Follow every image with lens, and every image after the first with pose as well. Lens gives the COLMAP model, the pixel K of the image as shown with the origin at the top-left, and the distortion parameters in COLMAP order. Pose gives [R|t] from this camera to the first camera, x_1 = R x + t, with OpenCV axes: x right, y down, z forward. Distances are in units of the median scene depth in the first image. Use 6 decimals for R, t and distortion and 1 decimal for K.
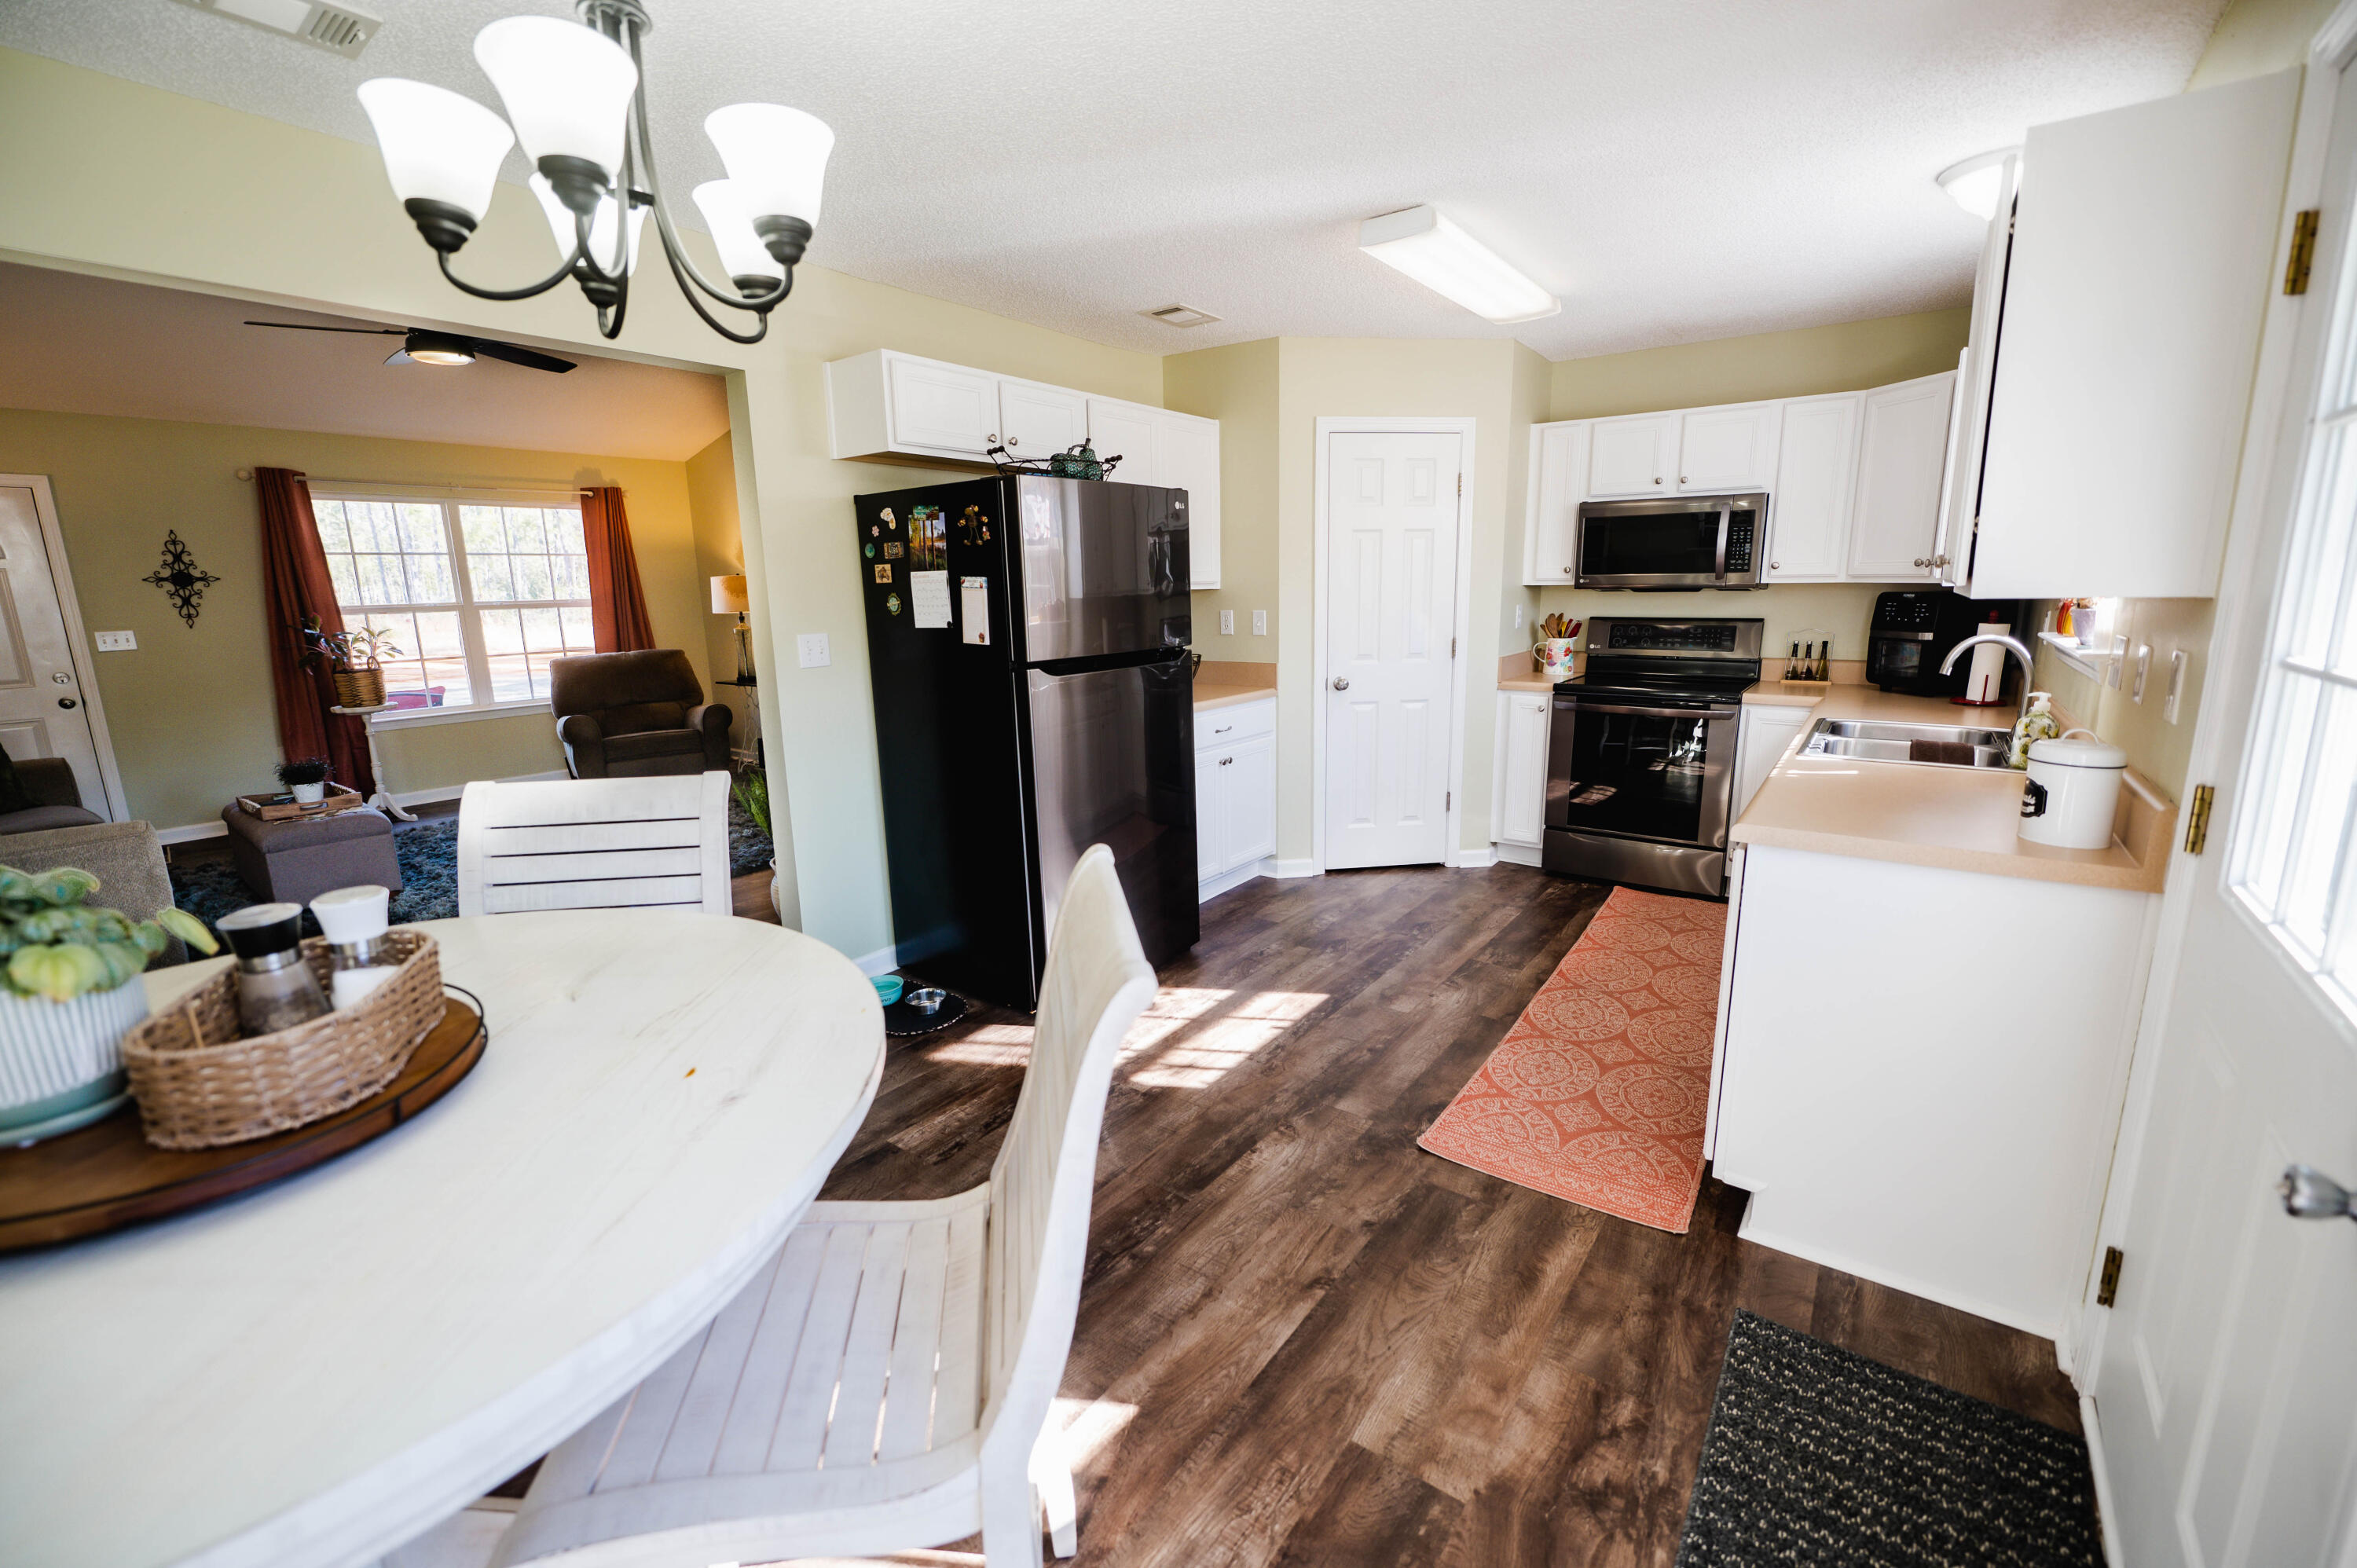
lens RADIAL K [[953.0, 0, 1184.6], [0, 953.0, 773.9], [0, 0, 1]] dist [-0.006445, -0.001229]
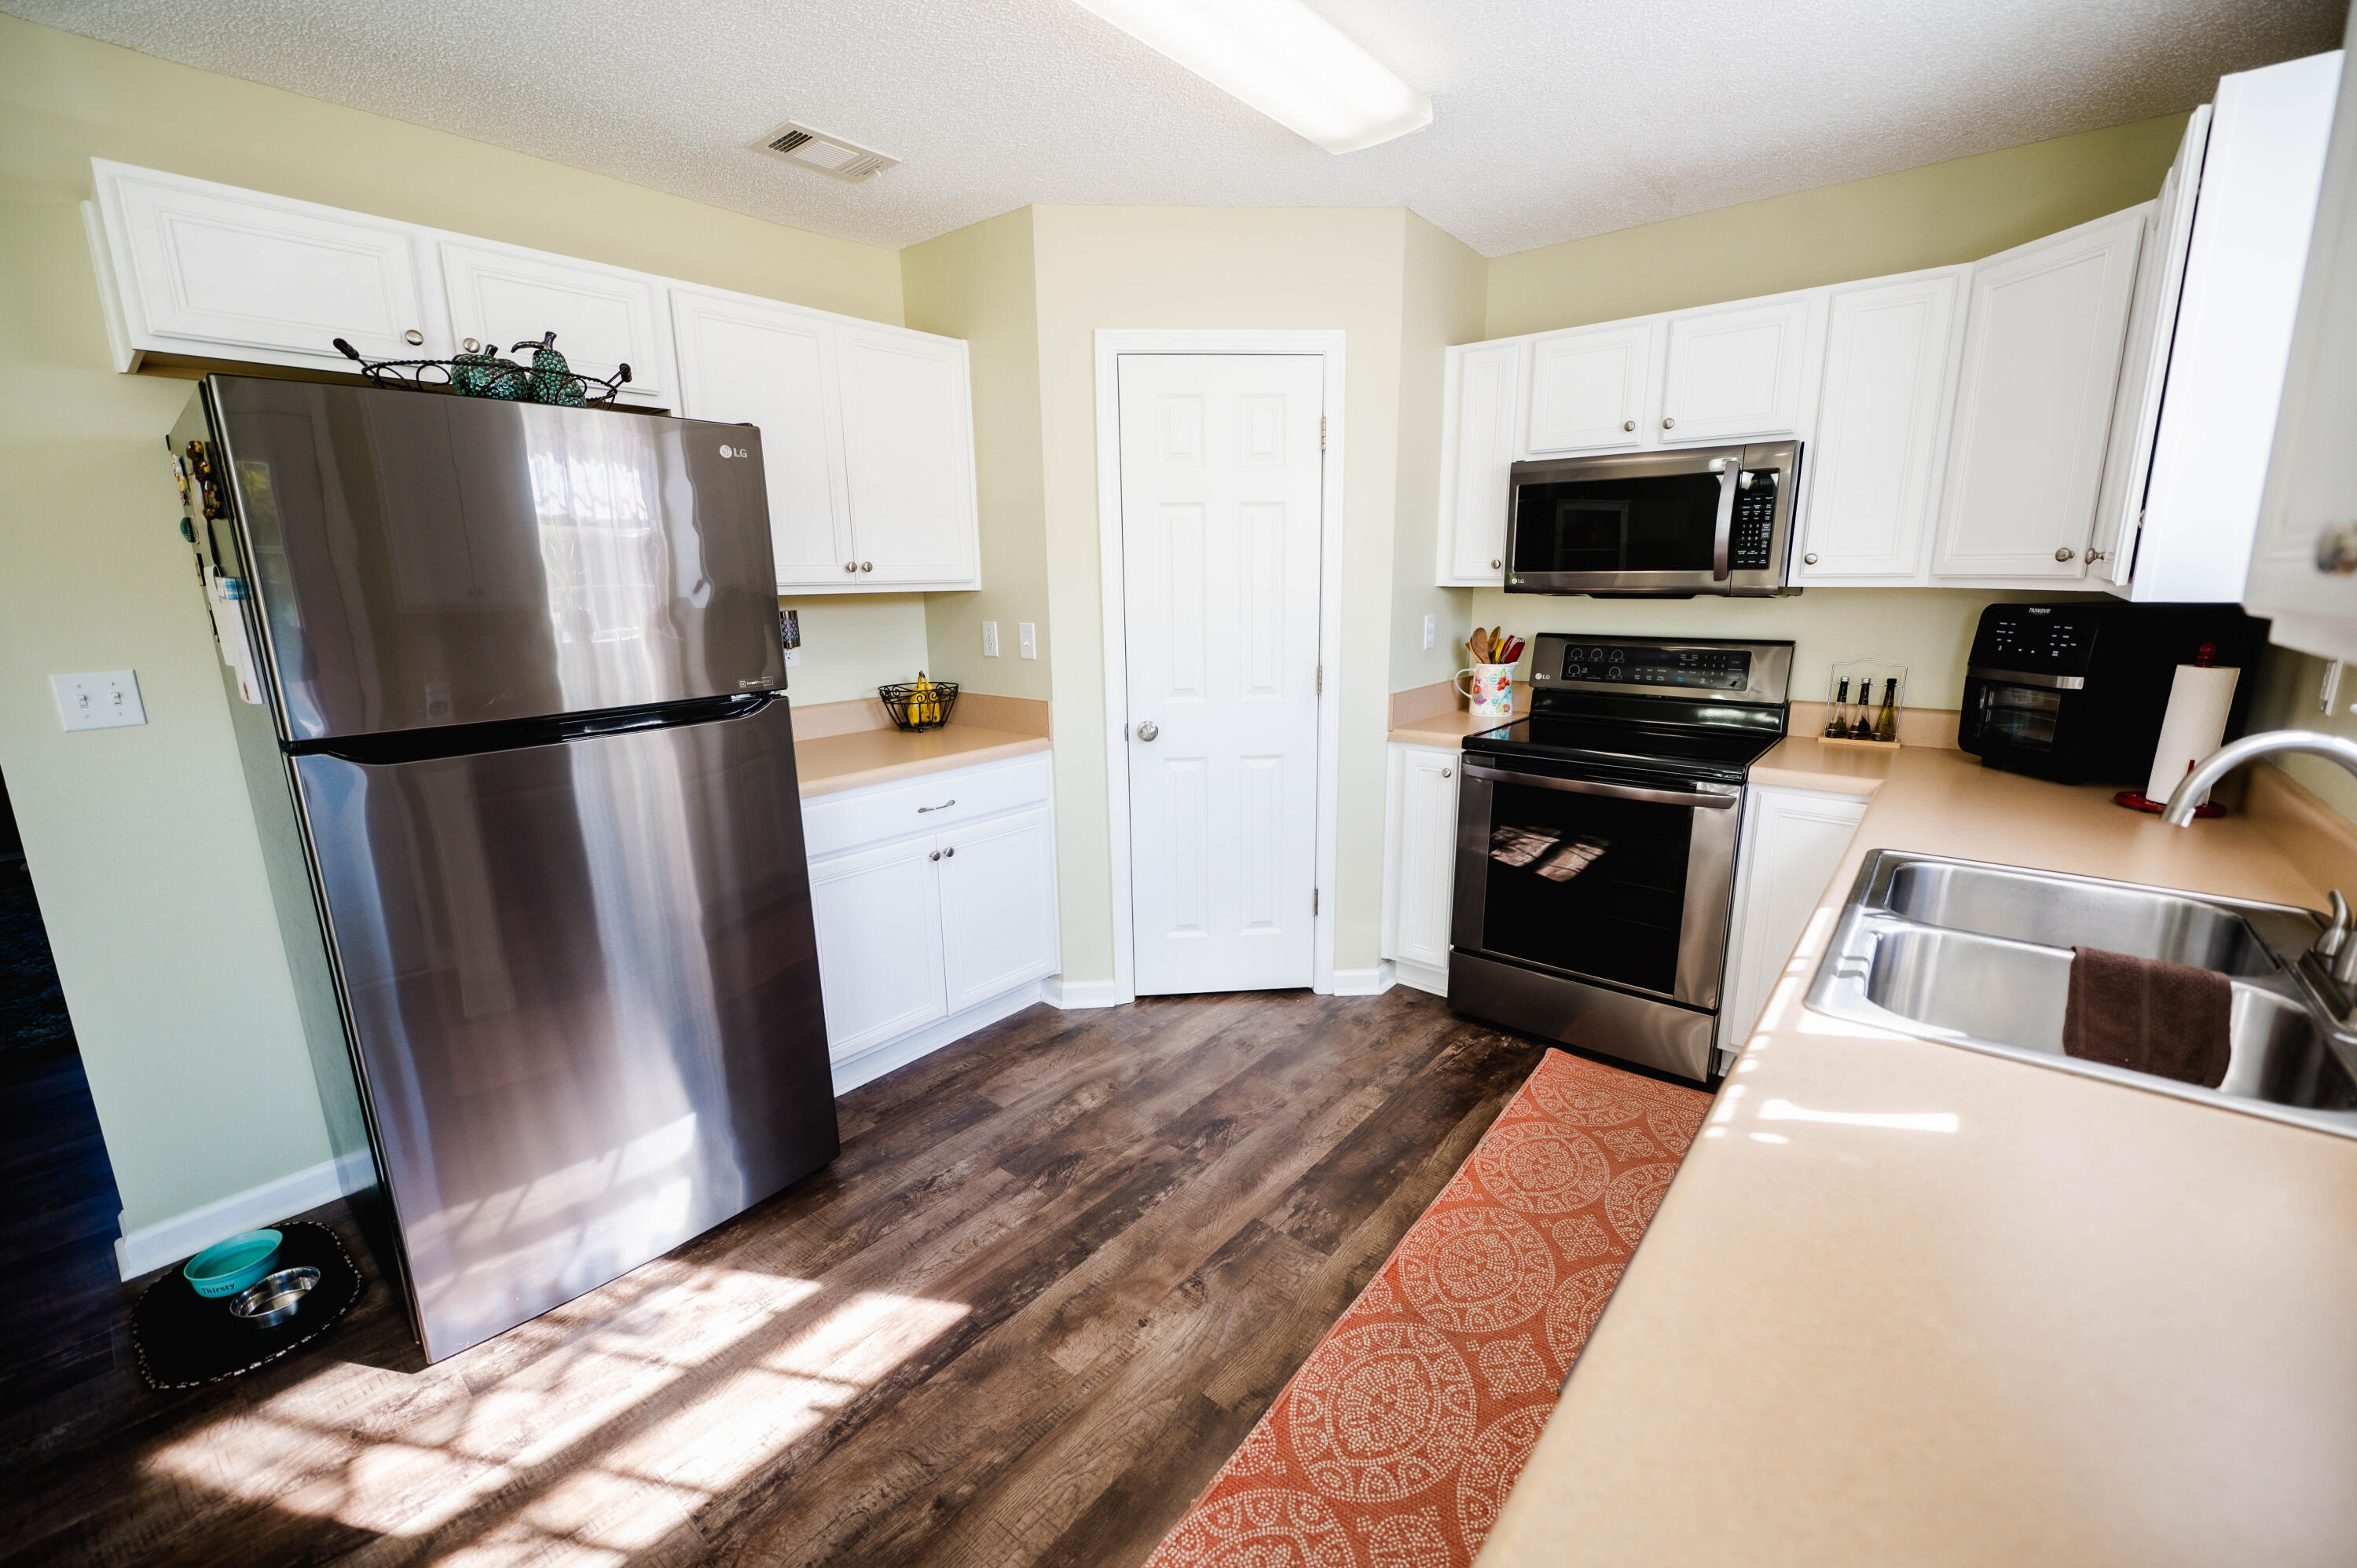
lens RADIAL K [[953.0, 0, 1178.4], [0, 953.0, 776.3], [0, 0, 1]] dist [-0.006445, -0.001229]
pose [[0.998363, 0.016548, -0.054745, 0.246048], [-0.015846, 0.999787, 0.013222, -0.079223], [0.054953, -0.012333, 0.998413, 0.356932]]
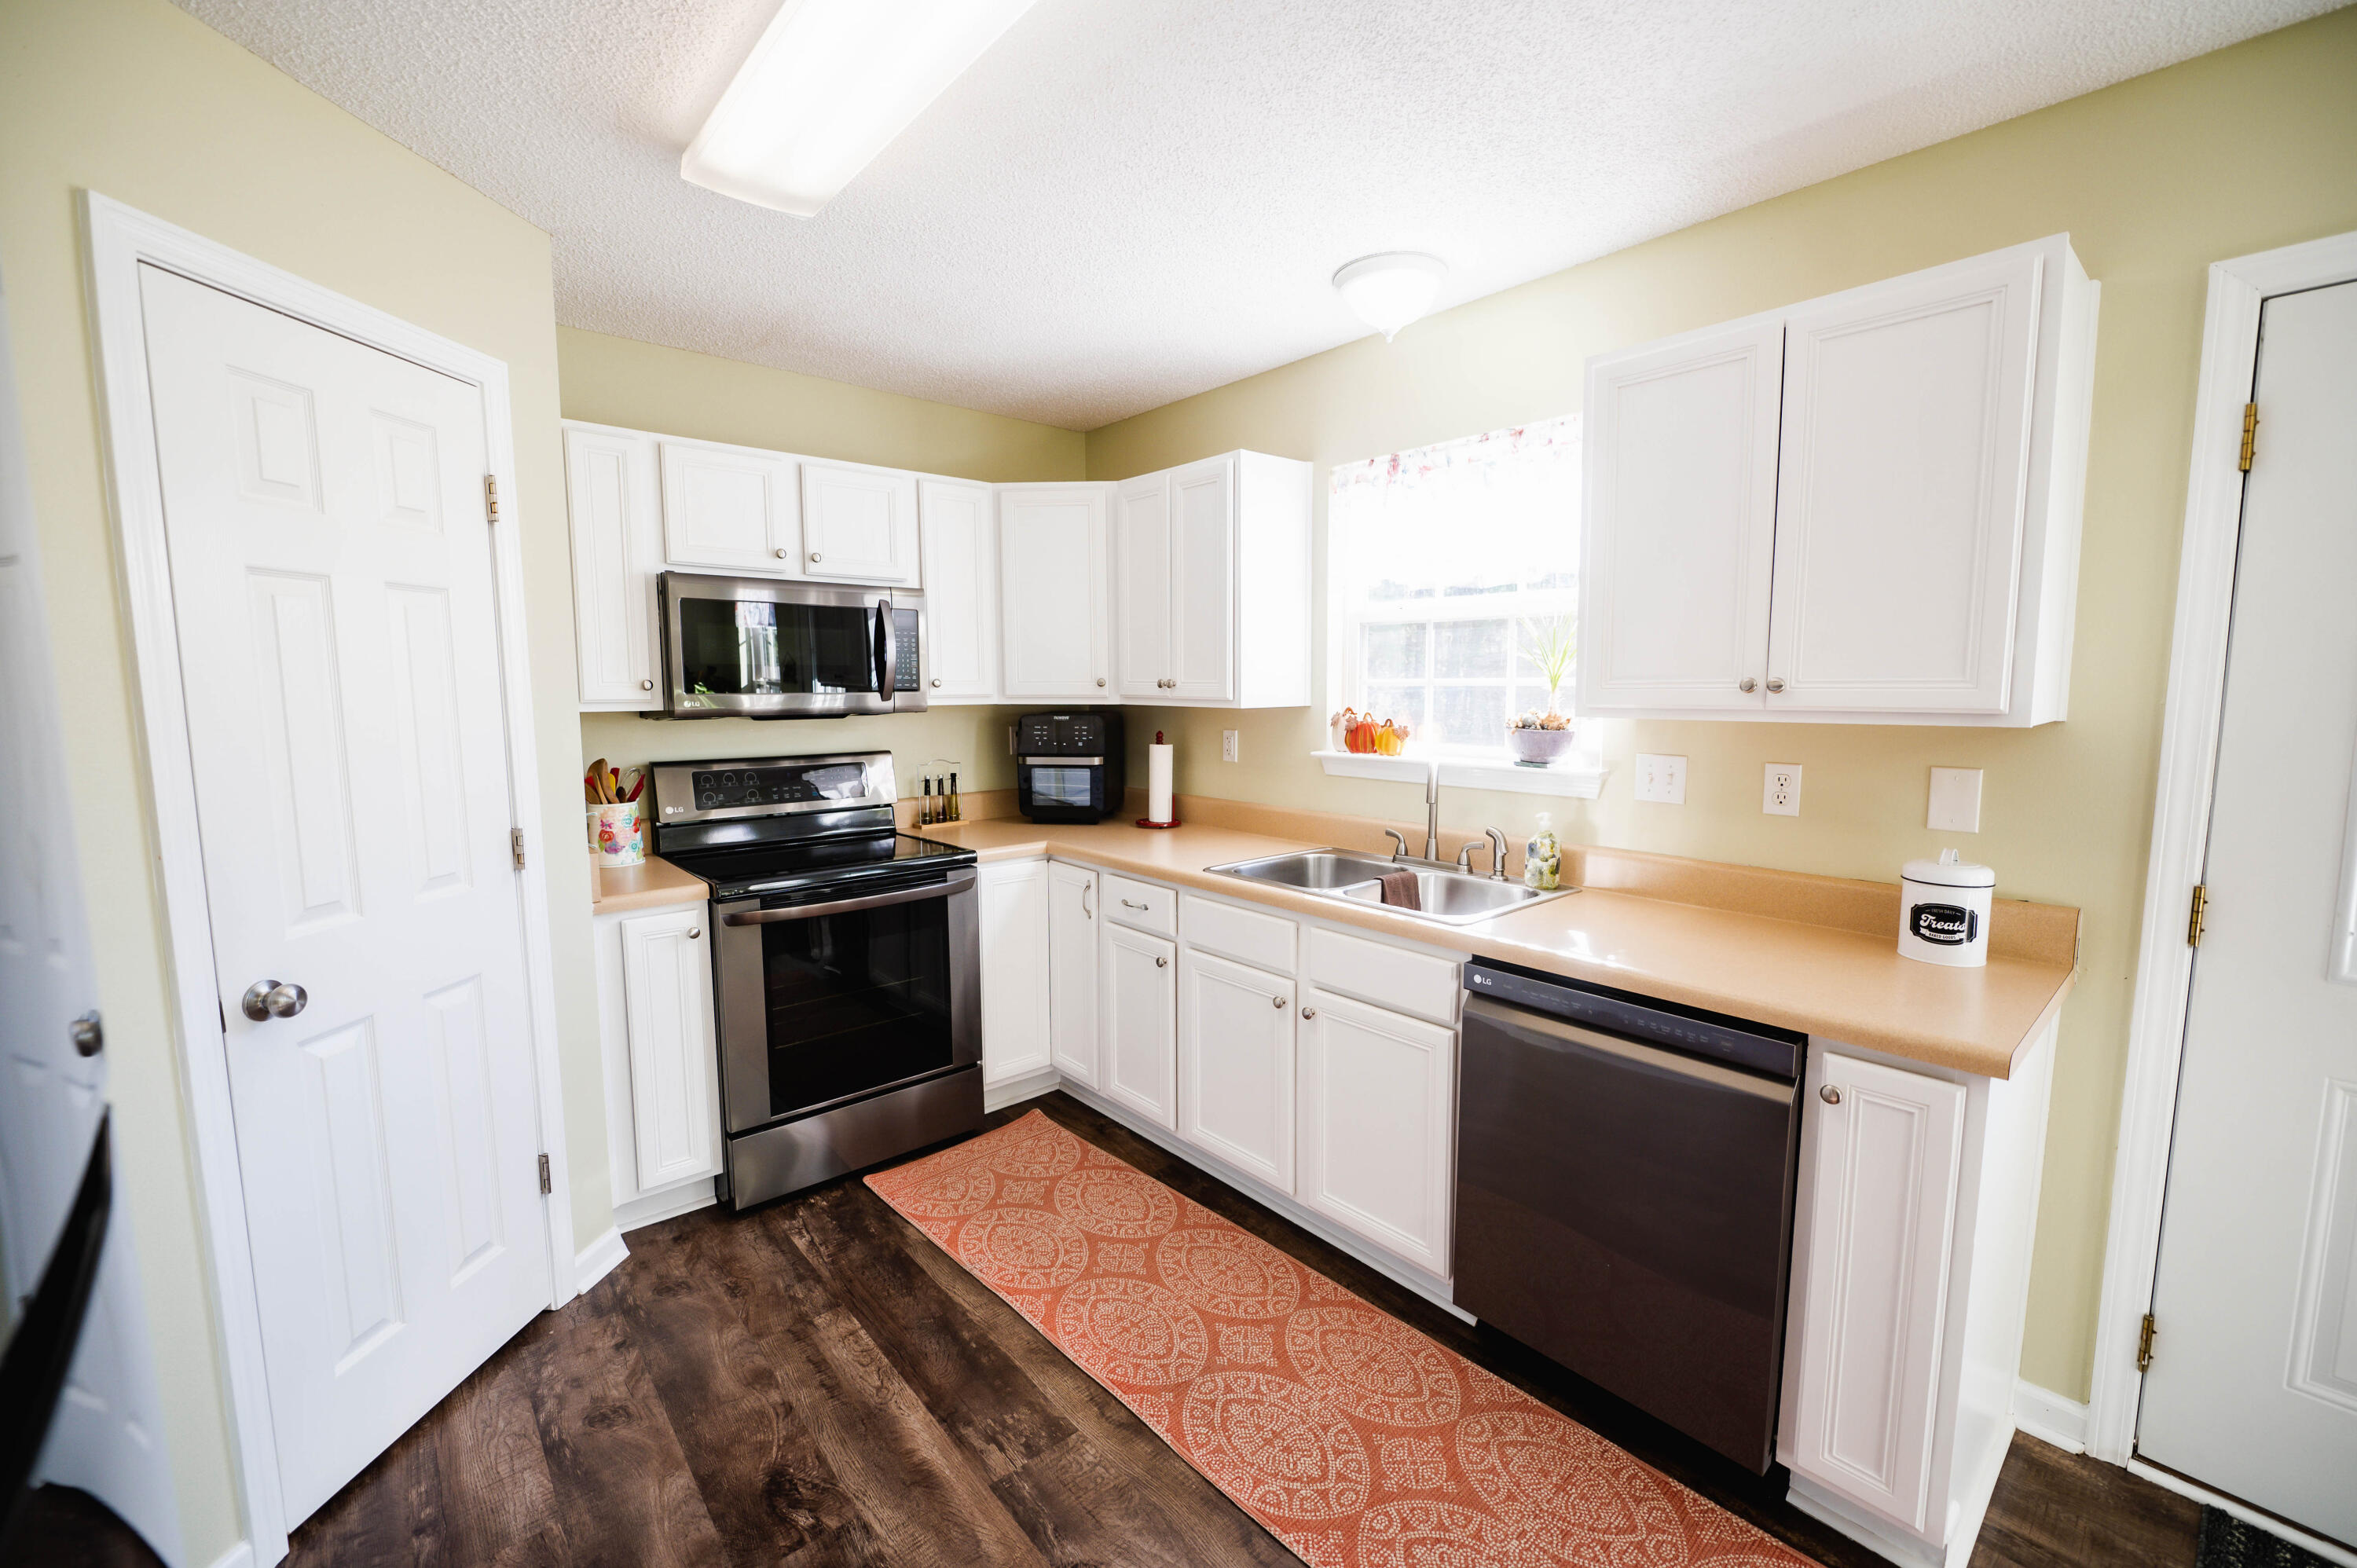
lens RADIAL K [[953.0, 0, 1181.0], [0, 953.0, 780.8], [0, 0, 1]] dist [-0.006445, -0.001229]
pose [[0.218867, -0.084047, 0.972128, -0.099712], [0.192579, 0.980407, 0.041406, -0.135657], [-0.956562, 0.178149, 0.230765, 0.647393]]
